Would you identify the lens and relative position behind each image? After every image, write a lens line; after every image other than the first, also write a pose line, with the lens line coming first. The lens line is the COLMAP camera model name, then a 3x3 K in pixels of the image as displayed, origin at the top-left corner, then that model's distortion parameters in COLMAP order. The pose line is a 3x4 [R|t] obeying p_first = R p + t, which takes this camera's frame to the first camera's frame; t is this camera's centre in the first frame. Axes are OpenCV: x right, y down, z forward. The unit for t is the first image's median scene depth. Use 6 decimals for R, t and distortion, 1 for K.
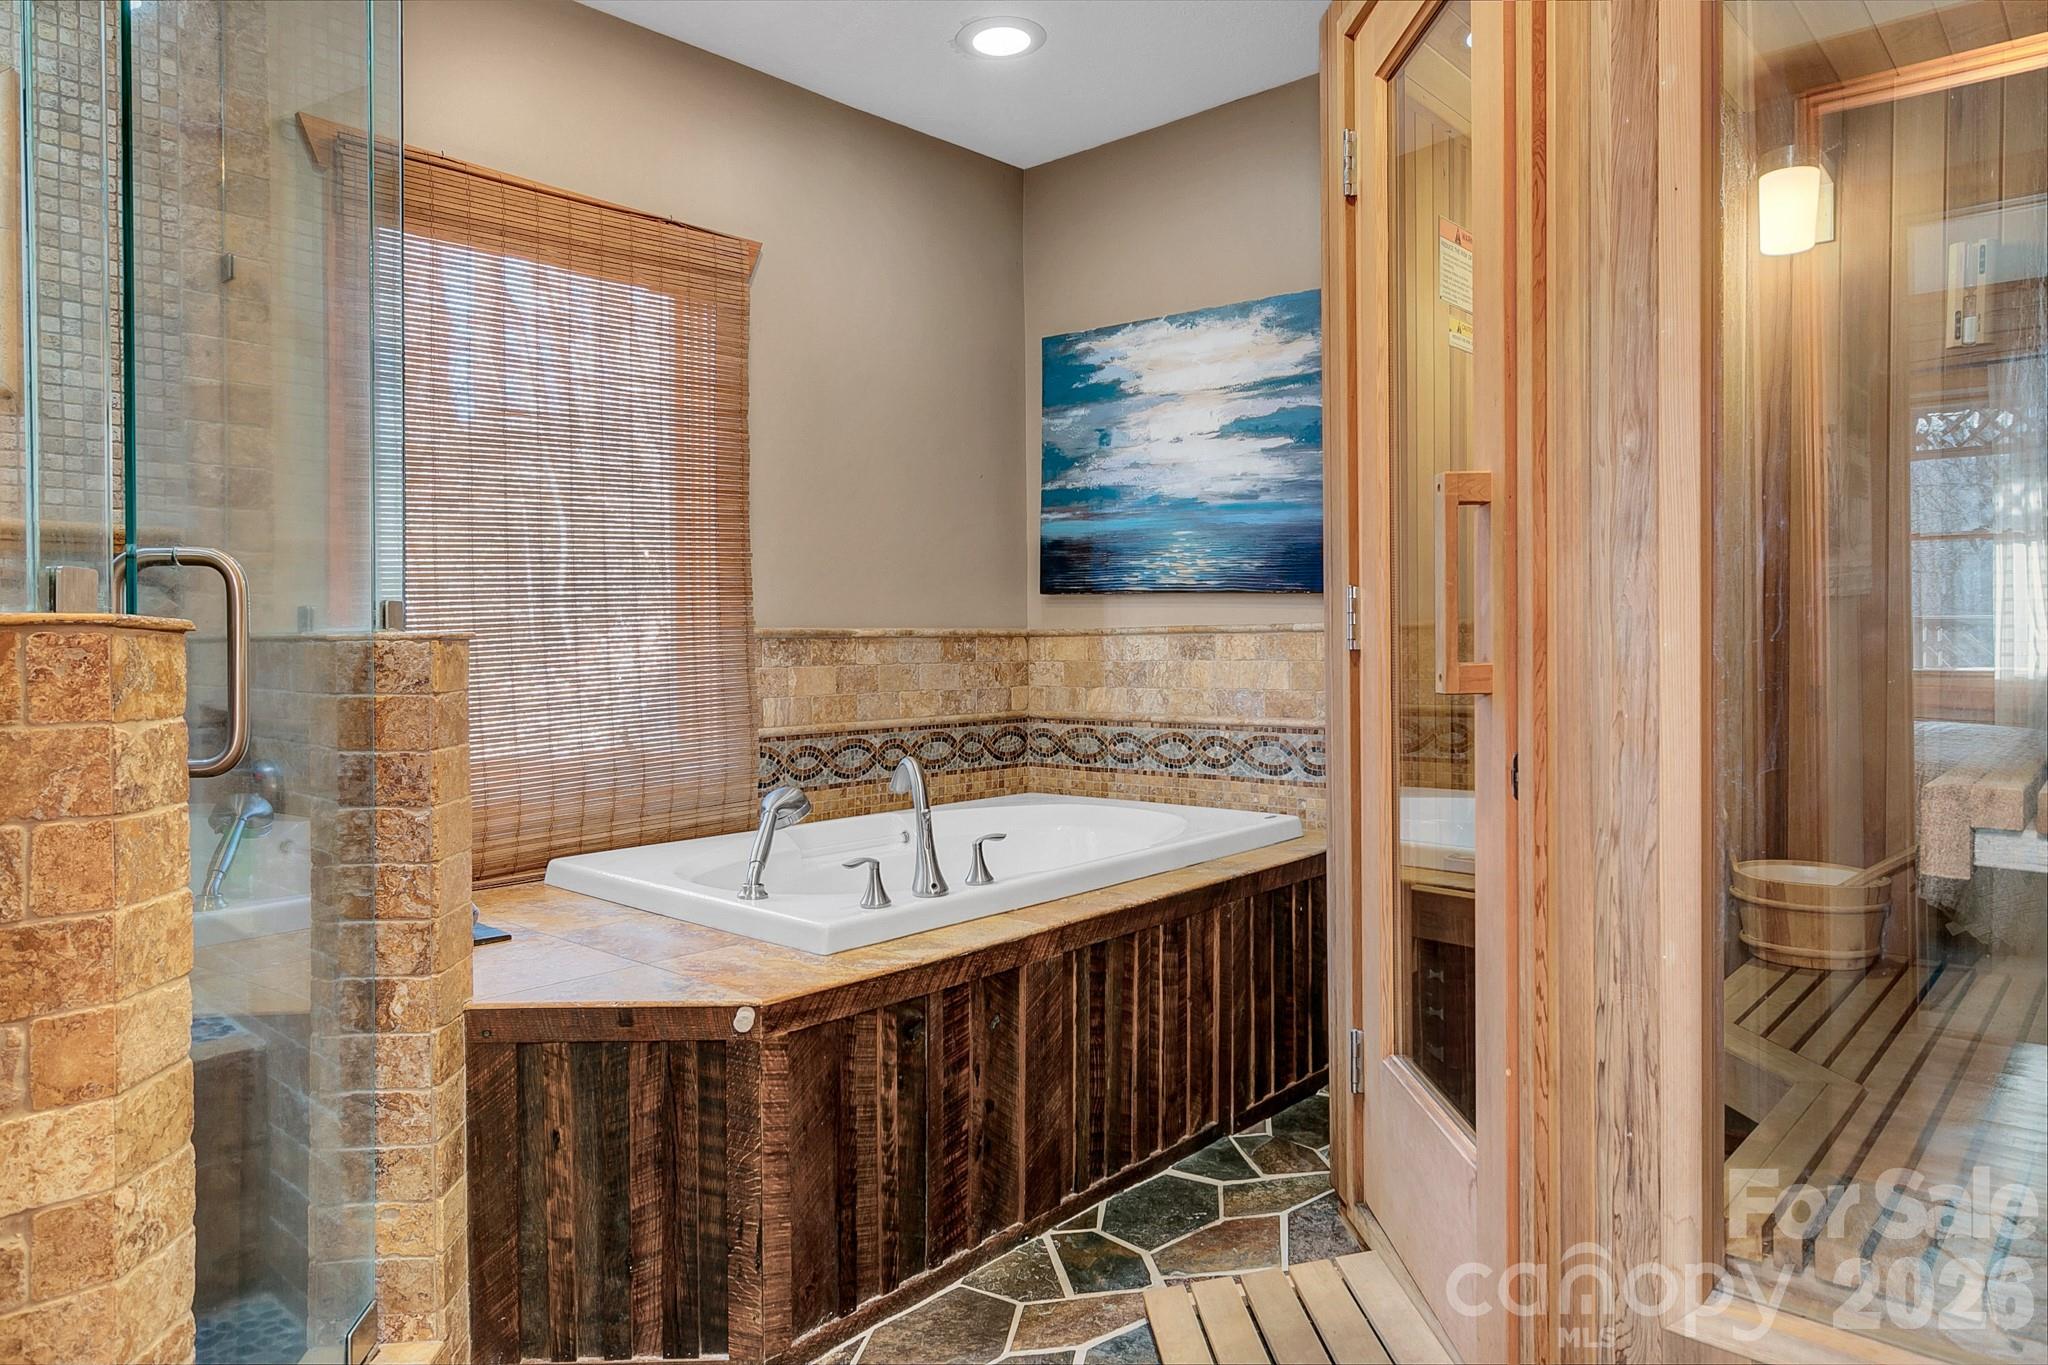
lens RADIAL K [[1276.1, 0, 1022.5], [0, 1276.1, 665.8], [0, 0, 1]] dist [0.000883, 0.000529]
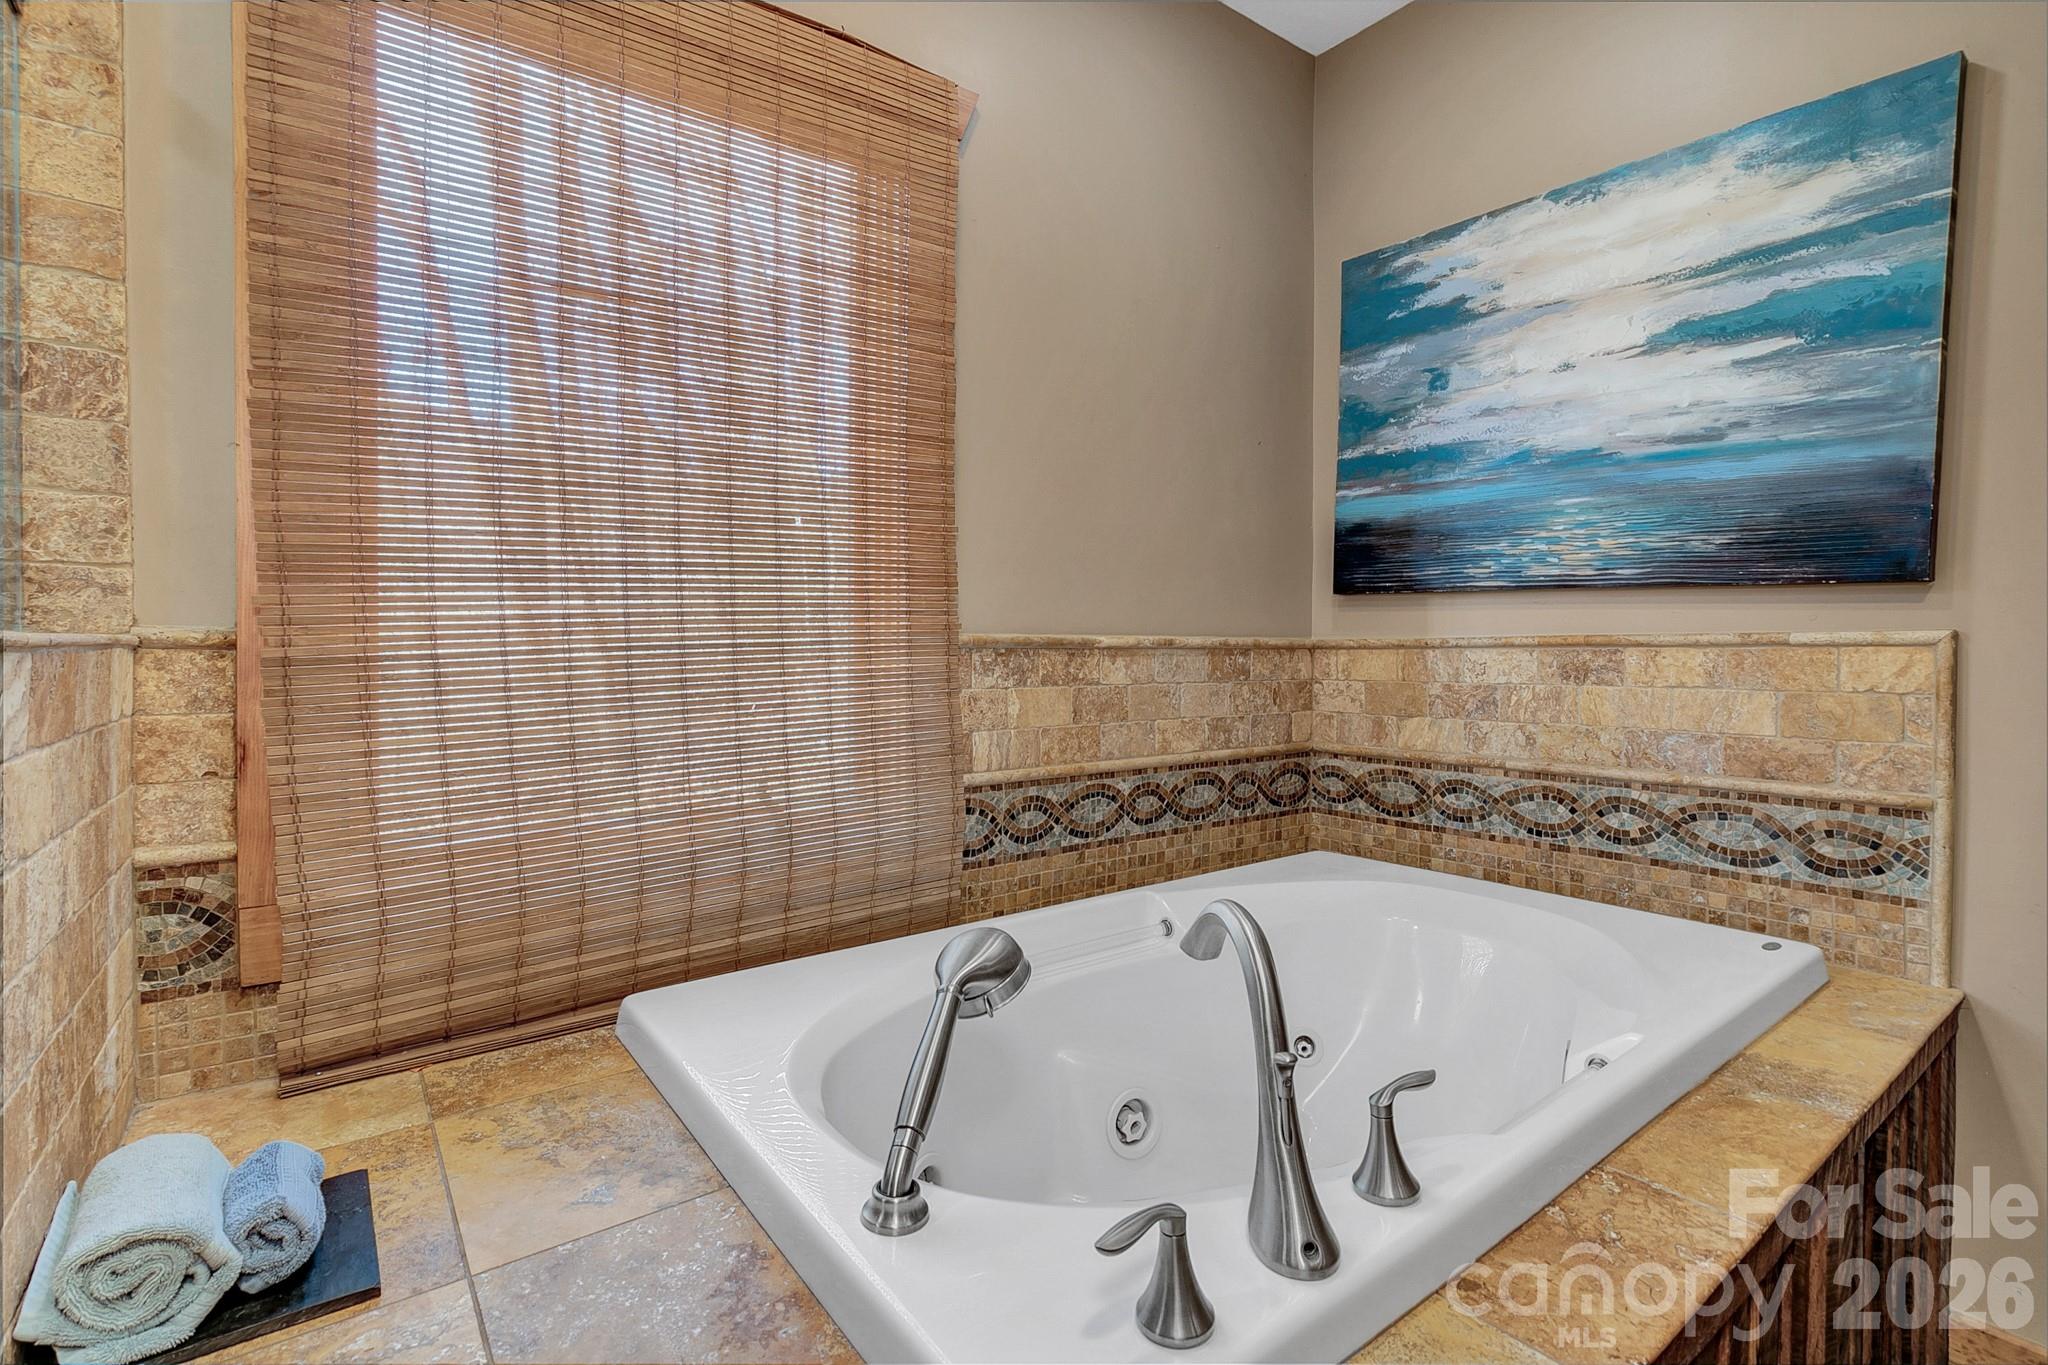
lens RADIAL K [[937.5, 0, 1021.6], [0, 937.5, 665.0], [0, 0, 1]] dist [0.000463, 0.001097]
pose [[0.981182, 0.012568, -0.192676, -0.071985], [-0.013003, 0.999915, -0.000992, -0.011495], [0.192648, 0.003478, 0.981262, 0.468218]]
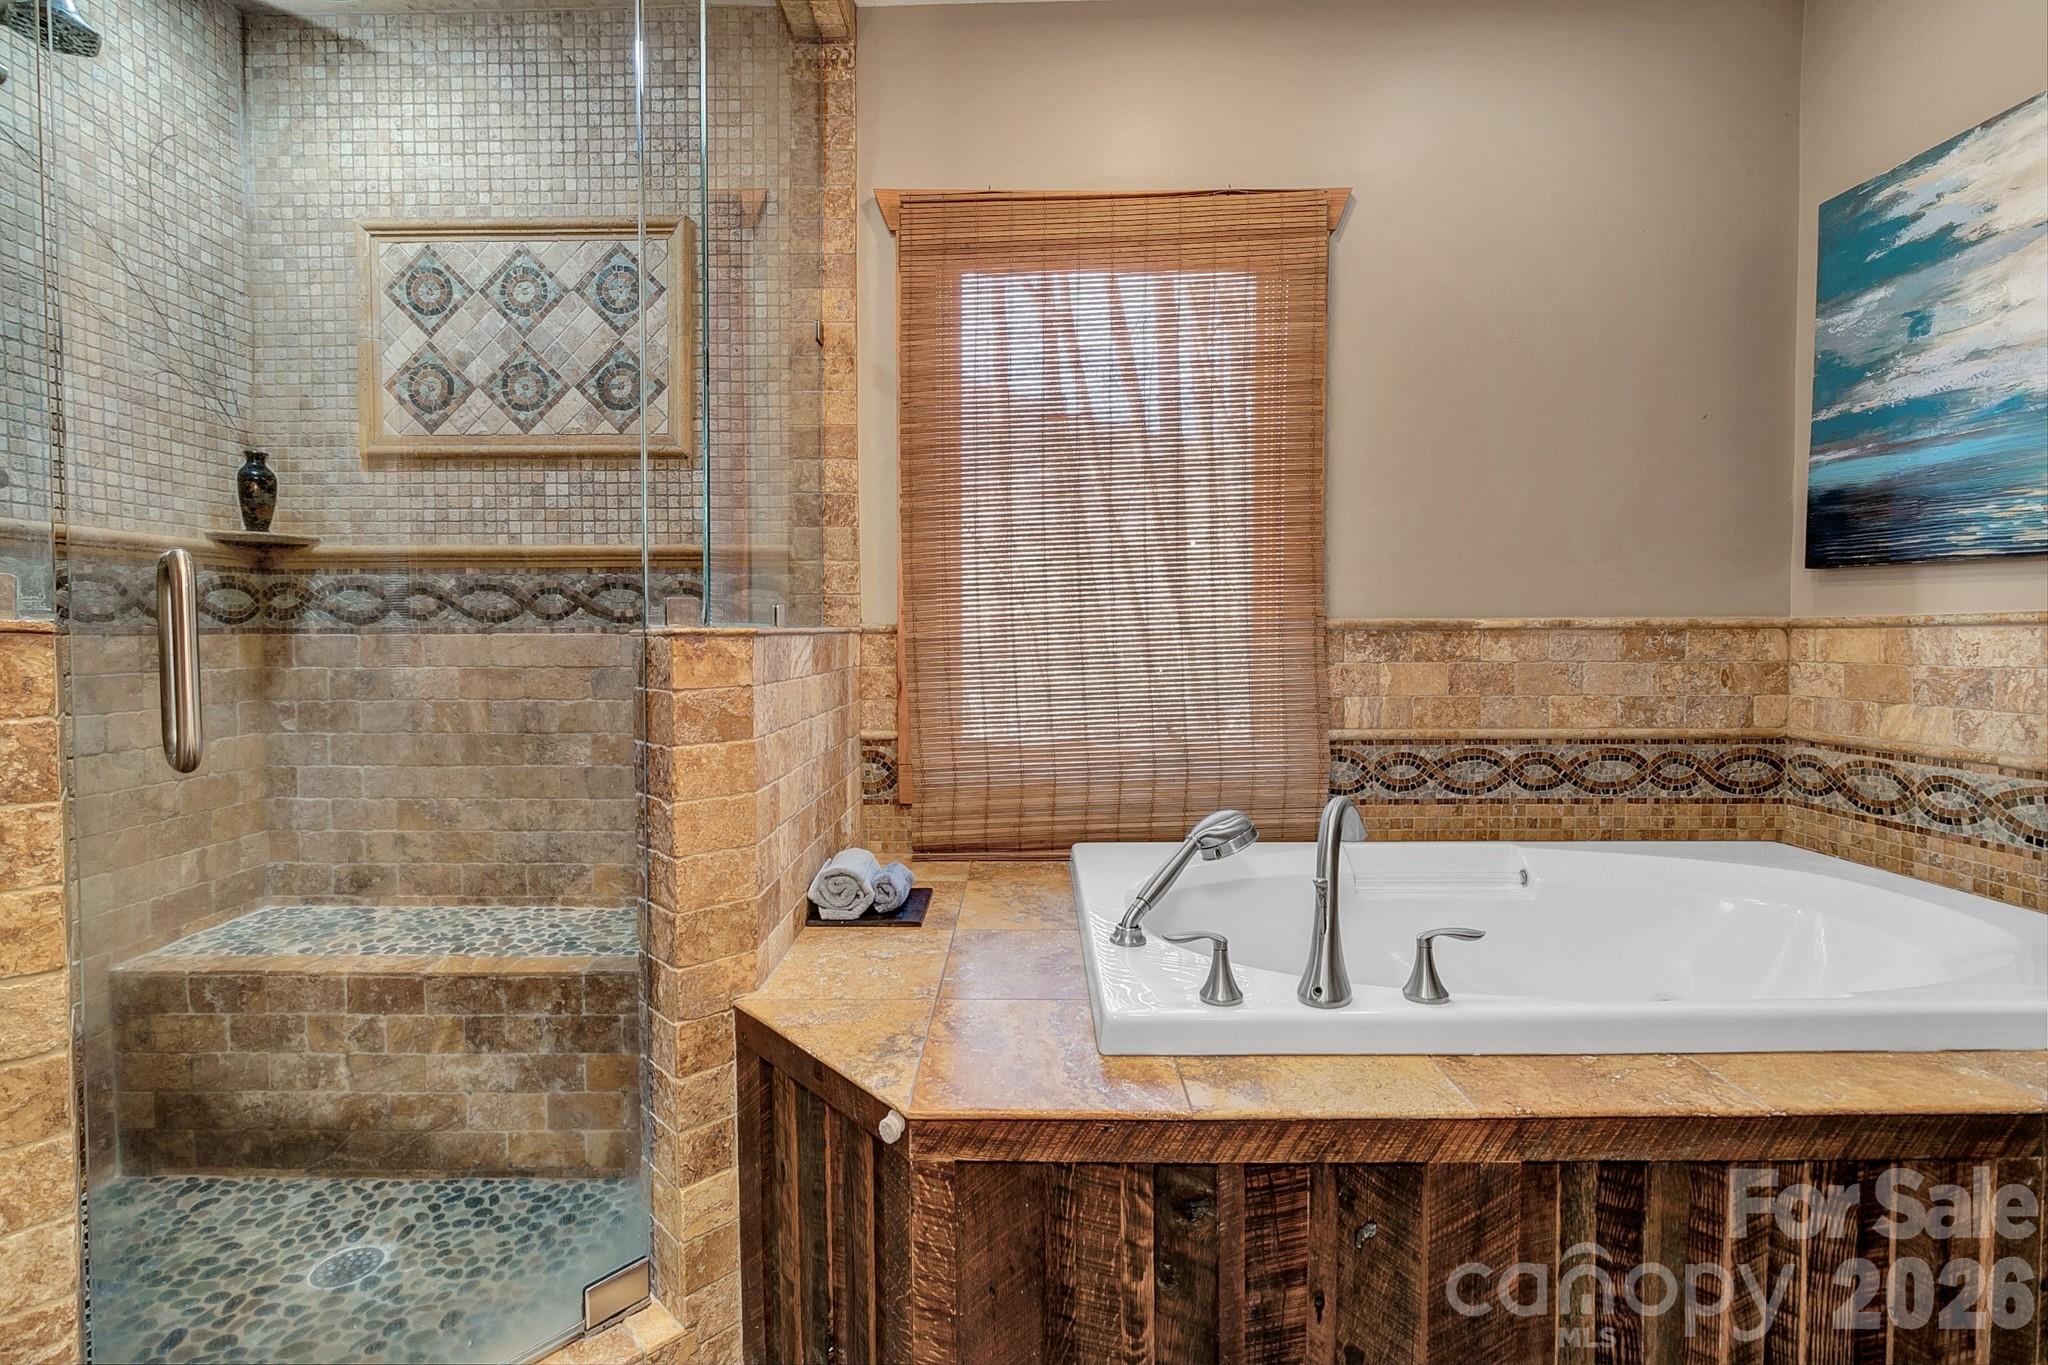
lens RADIAL K [[937.5, 0, 1026.9], [0, 937.5, 665.7], [0, 0, 1]] dist [0.000463, 0.001097]
pose [[0.662828, 0.031316, -0.748116, 0.139688], [-0.015046, 0.999480, 0.028508, -0.011661], [0.748620, -0.007640, 0.662955, 0.373747]]
